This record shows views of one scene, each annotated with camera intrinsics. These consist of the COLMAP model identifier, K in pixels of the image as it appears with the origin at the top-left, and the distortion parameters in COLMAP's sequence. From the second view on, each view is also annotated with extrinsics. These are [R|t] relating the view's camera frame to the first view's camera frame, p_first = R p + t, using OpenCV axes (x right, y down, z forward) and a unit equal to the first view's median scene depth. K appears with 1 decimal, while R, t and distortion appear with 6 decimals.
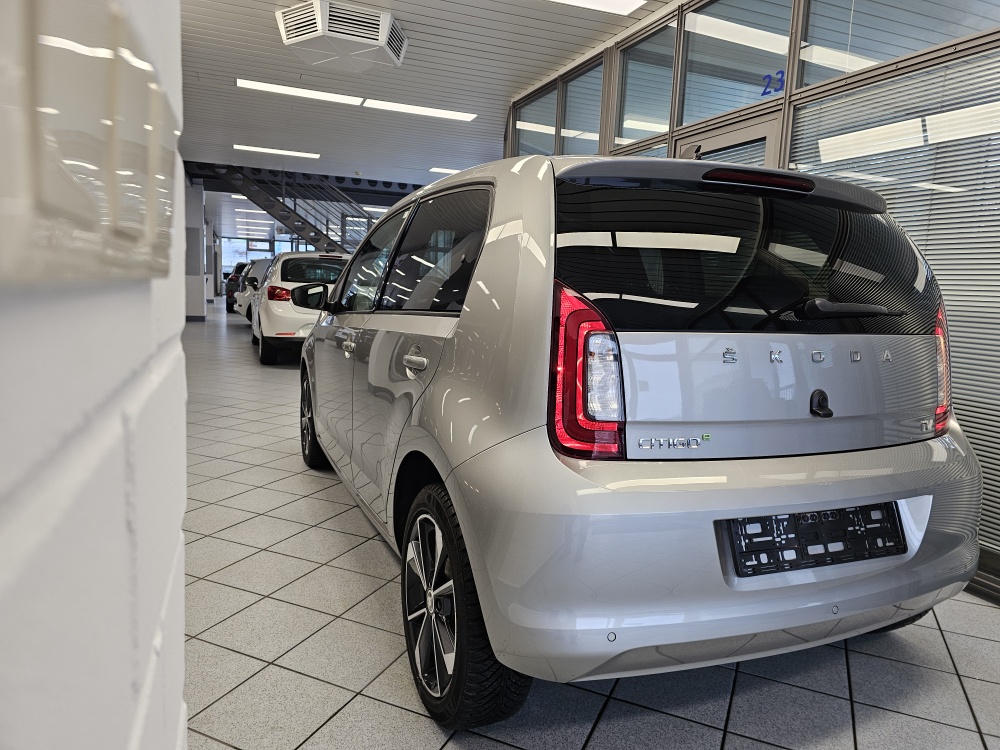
lens RADIAL K [[686.3, 0, 492.4], [0, 686.3, 372.7], [0, 0, 1]] dist [0.033571, -0.032289]
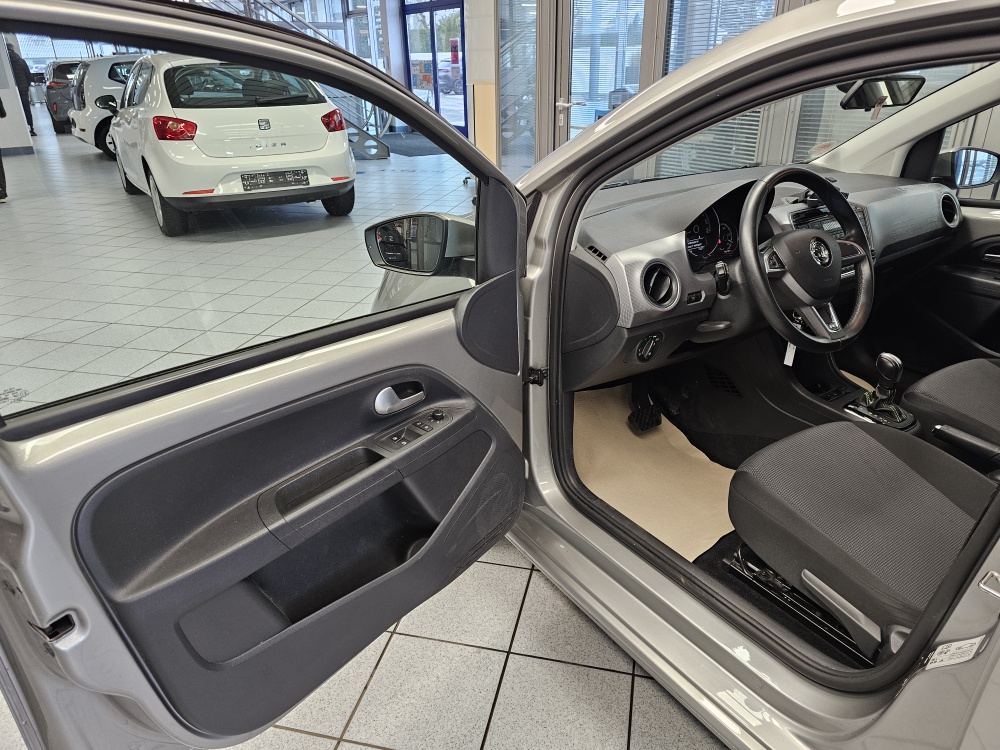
lens RADIAL K [[686.3, 0, 497.3], [0, 686.3, 378.1], [0, 0, 1]] dist [0.033571, -0.032289]
pose [[0.980538, -0.126622, 0.150042, -0.242441], [0.076456, 0.950168, 0.302216, -0.113724], [-0.180832, -0.284863, 0.941357, 0.463577]]
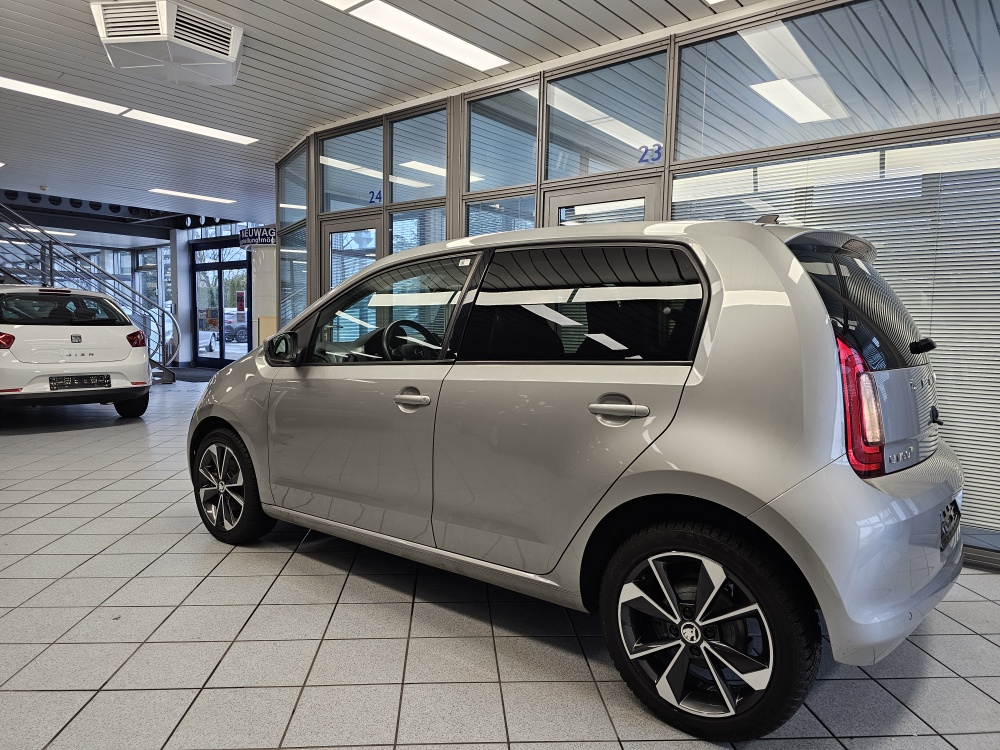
lens RADIAL K [[686.3, 0, 498.5], [0, 686.3, 390.3], [0, 0, 1]] dist [0.033571, -0.032289]
pose [[0.881648, -0.067813, 0.467010, -0.301406], [0.076934, 0.997036, -0.000463, -0.023559], [-0.465595, 0.036337, 0.884252, 0.064212]]
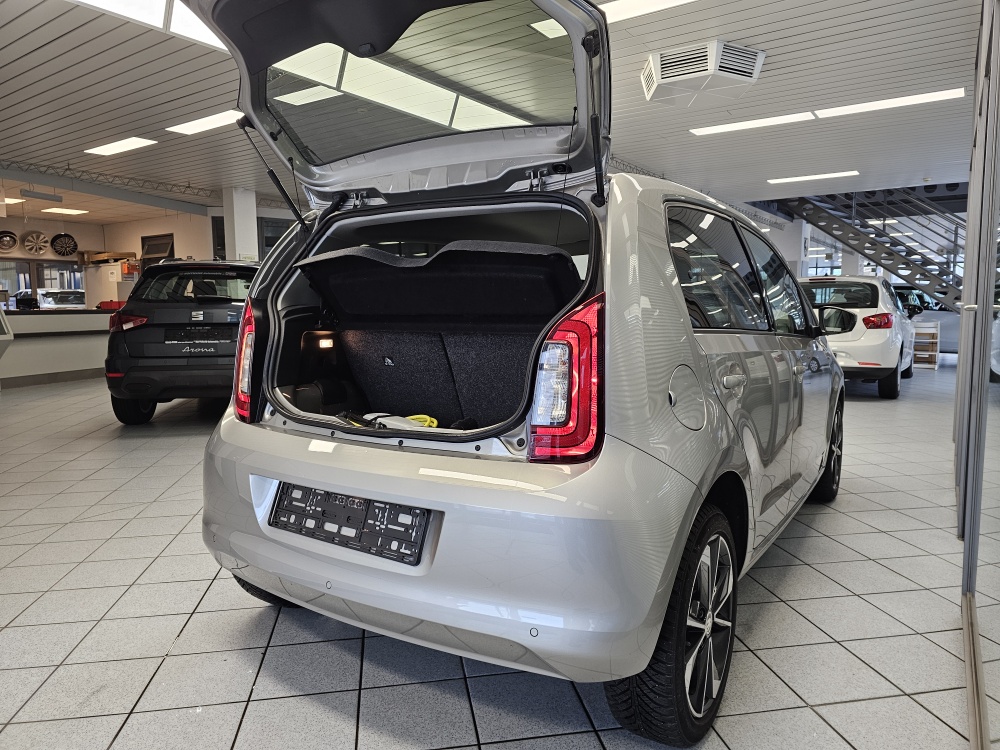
lens RADIAL K [[686.3, 0, 503.9], [0, 686.3, 377.7], [0, 0, 1]] dist [0.033571, -0.032289]
pose [[0.544377, 0.039622, -0.837904, 0.542520], [-0.075171, 0.997169, -0.001685, -0.001453], [0.835466, 0.063903, 0.545814, 0.214565]]
